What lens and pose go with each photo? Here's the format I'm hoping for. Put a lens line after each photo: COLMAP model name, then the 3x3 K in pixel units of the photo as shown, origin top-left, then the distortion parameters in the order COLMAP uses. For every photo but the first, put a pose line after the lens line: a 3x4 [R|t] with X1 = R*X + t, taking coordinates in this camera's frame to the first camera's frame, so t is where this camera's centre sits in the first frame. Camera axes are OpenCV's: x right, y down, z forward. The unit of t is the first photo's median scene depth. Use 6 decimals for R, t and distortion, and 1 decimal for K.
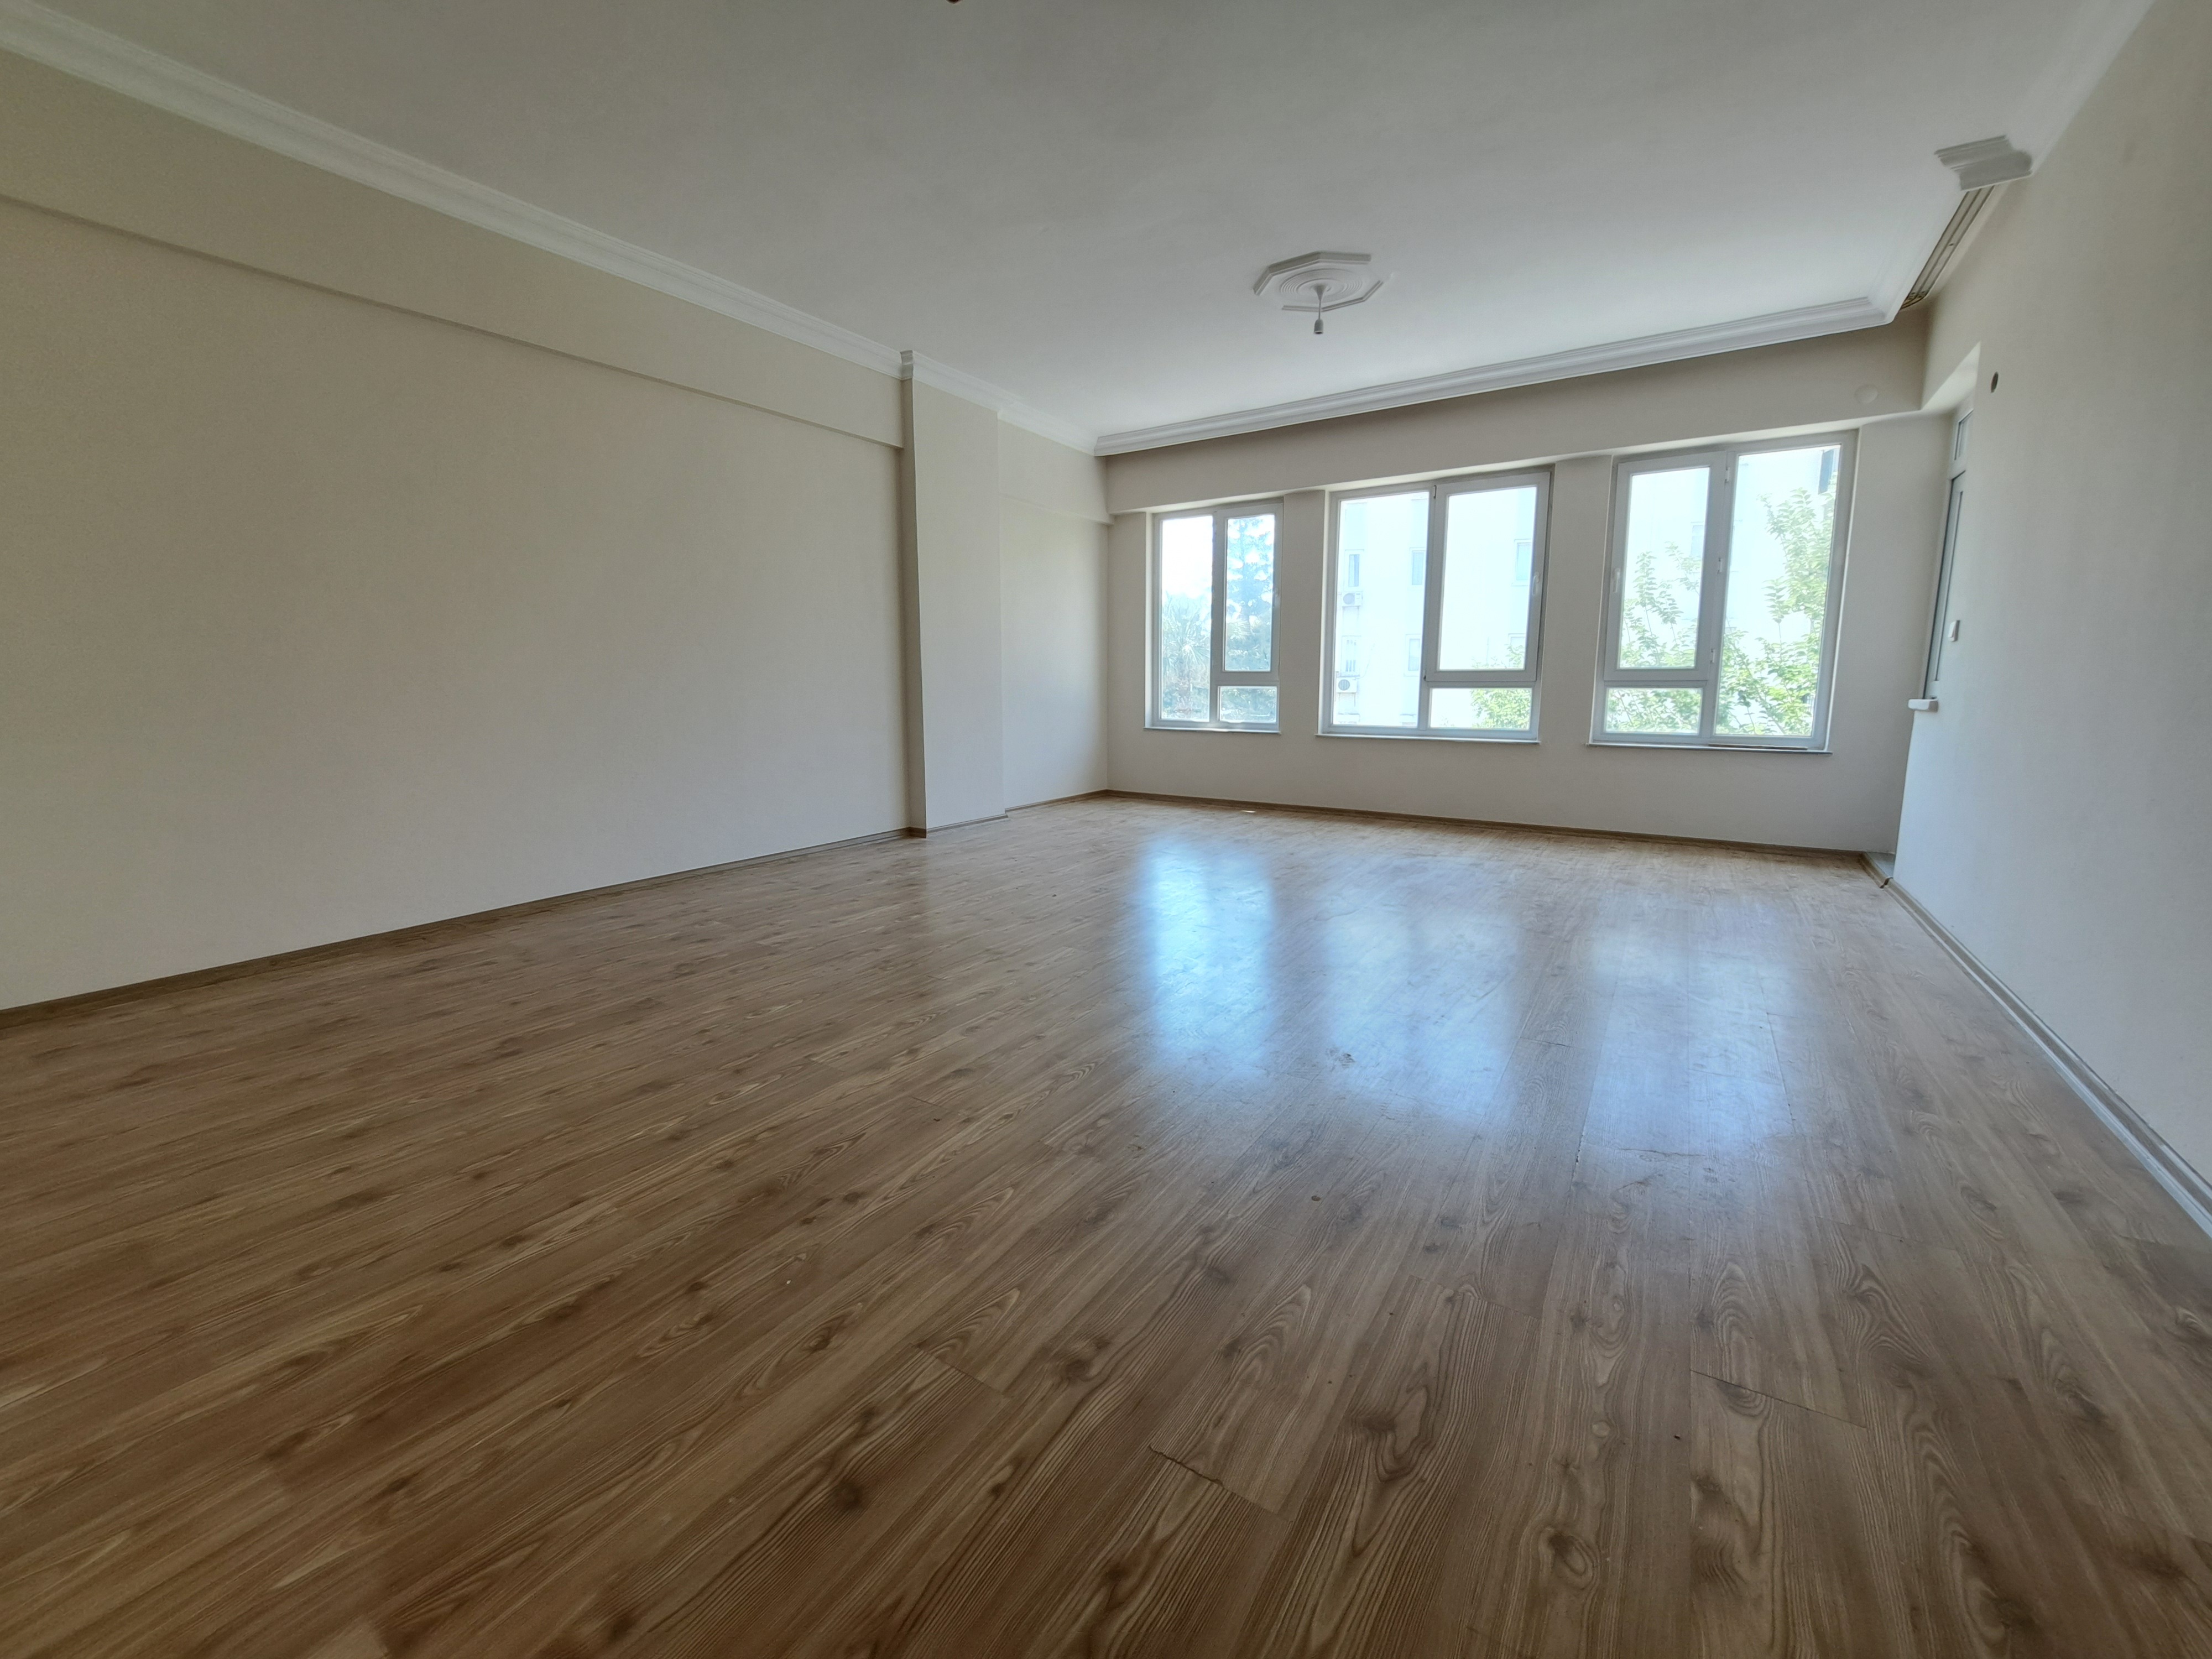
lens RADIAL K [[884.9, 0, 1097.6], [0, 884.9, 822.5], [0, 0, 1]] dist [-0.015431, -0.001079]
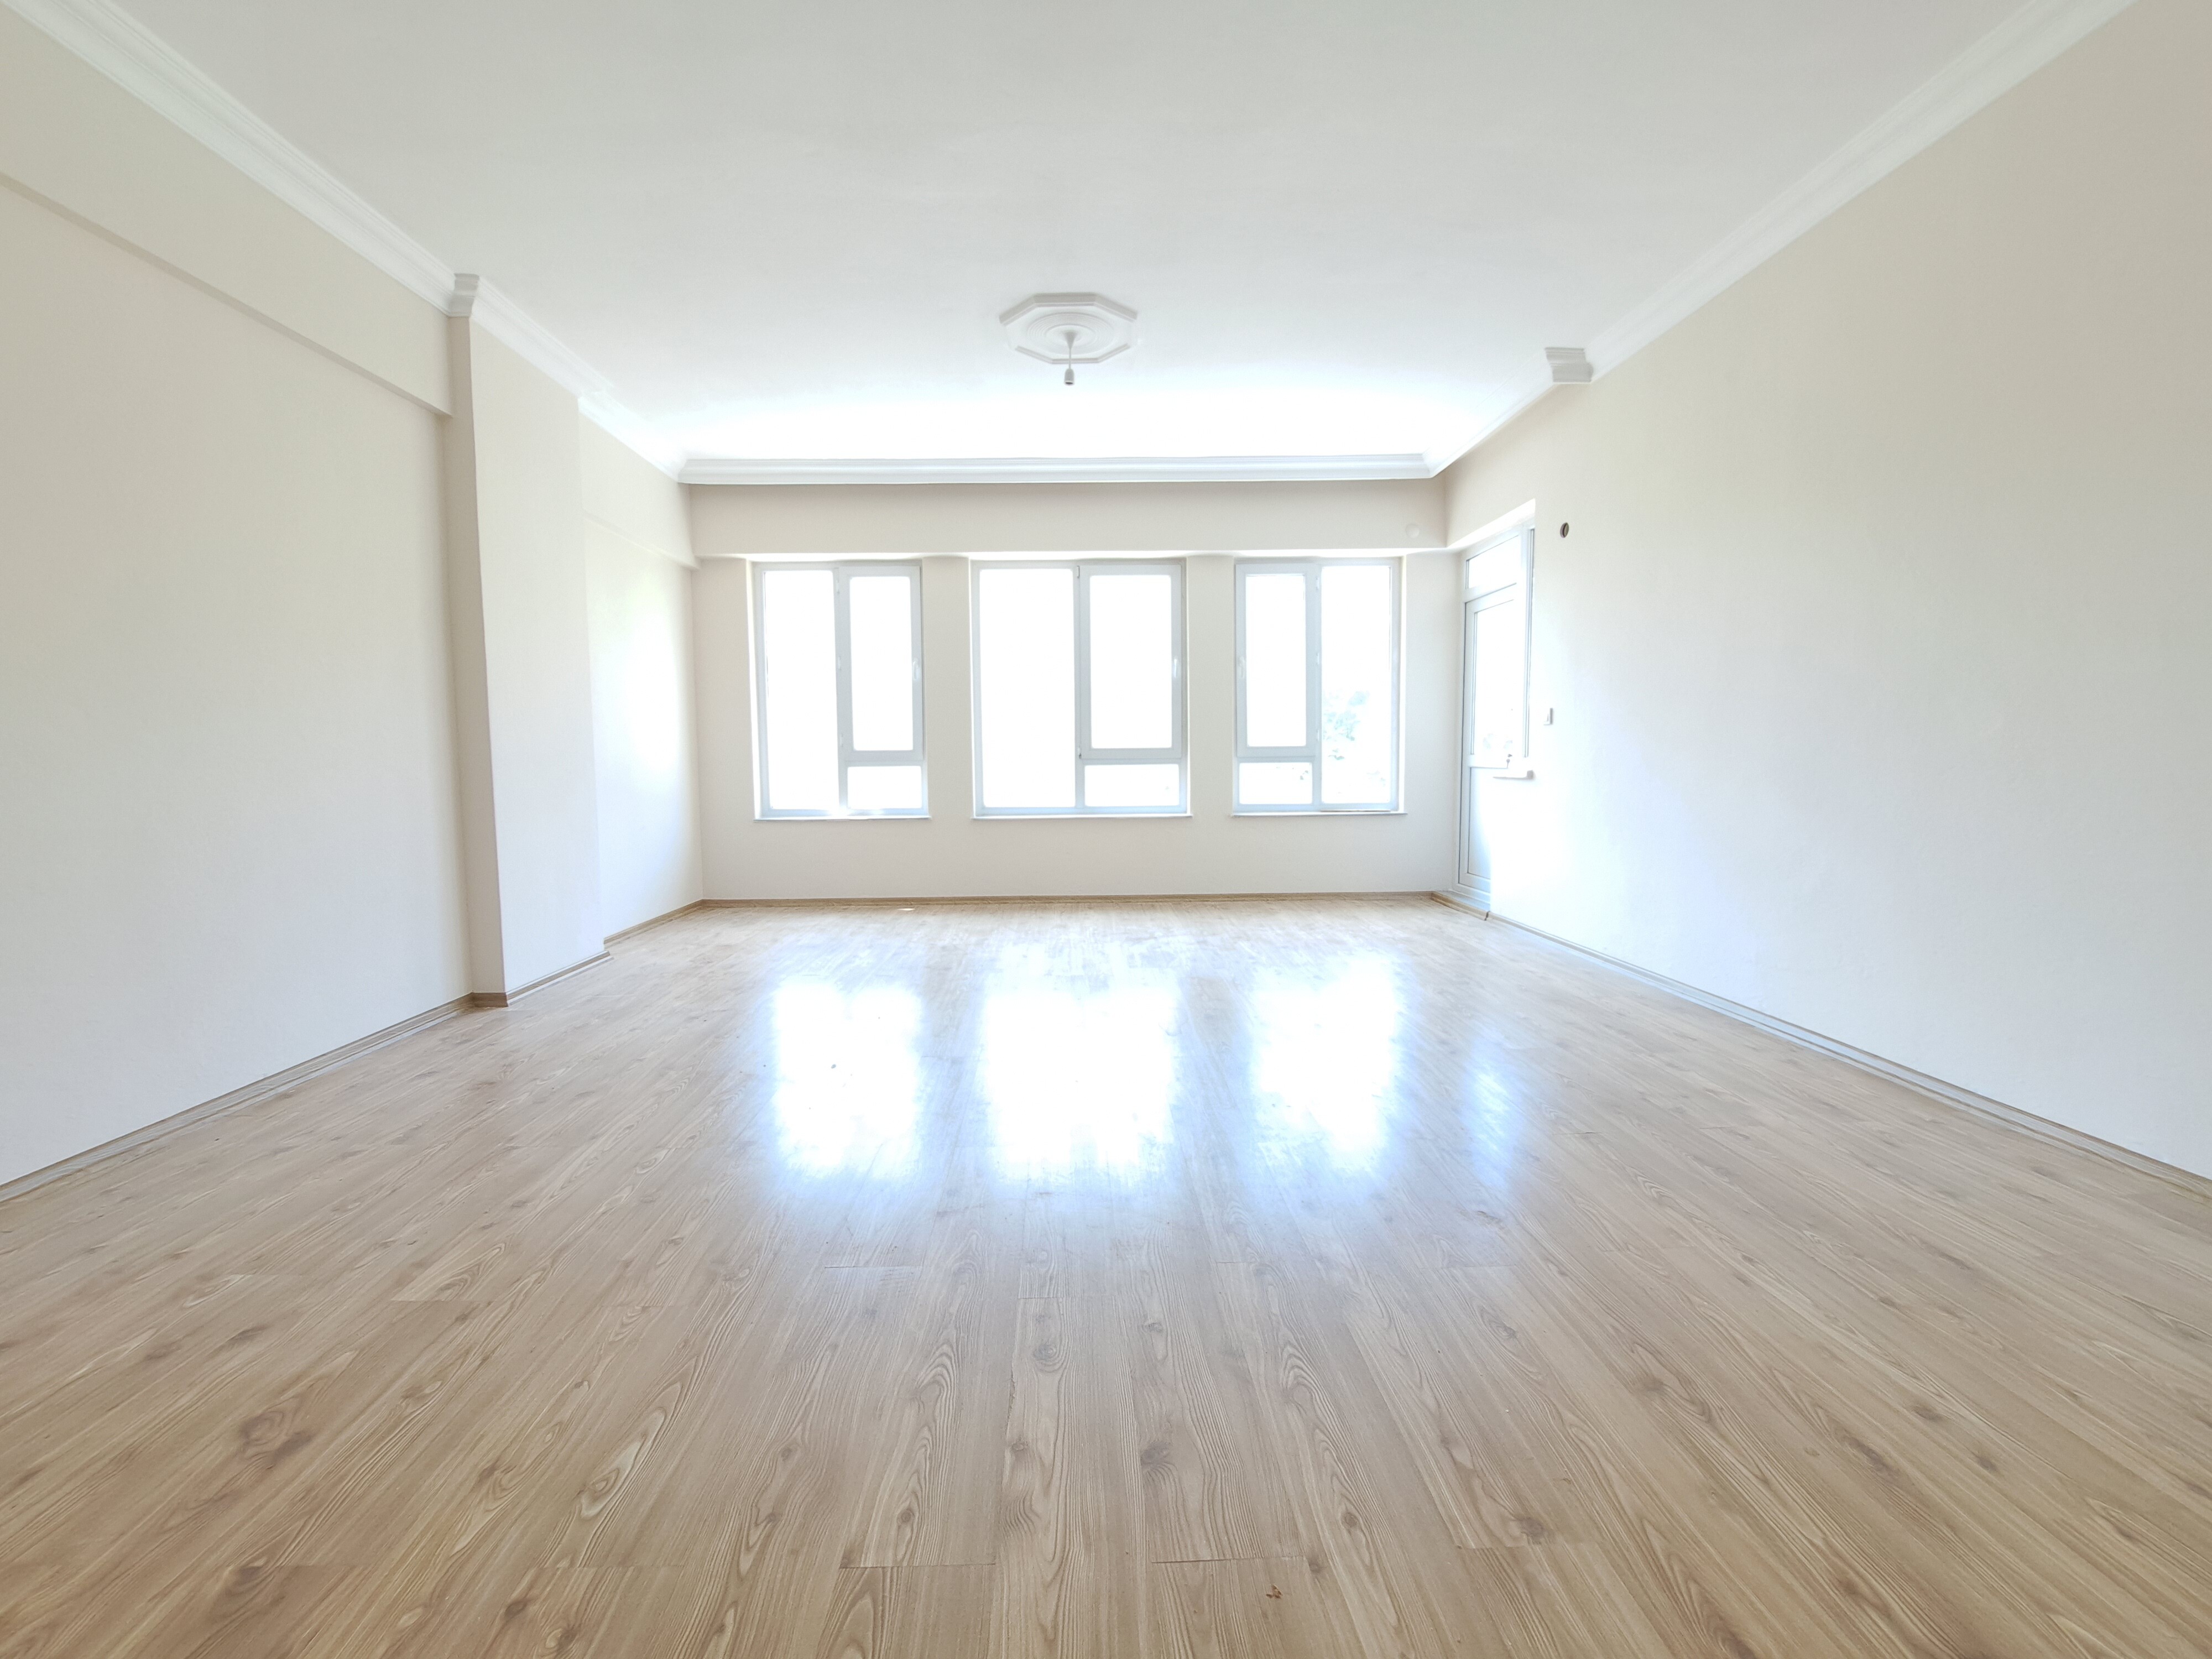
lens RADIAL K [[884.9, 0, 1110.1], [0, 884.9, 818.7], [0, 0, 1]] dist [-0.015431, -0.001079]
pose [[0.817674, -0.047074, 0.573753, -0.195543], [0.098539, 0.993387, -0.058928, -0.037778], [-0.567185, 0.104721, 0.816906, 0.209582]]
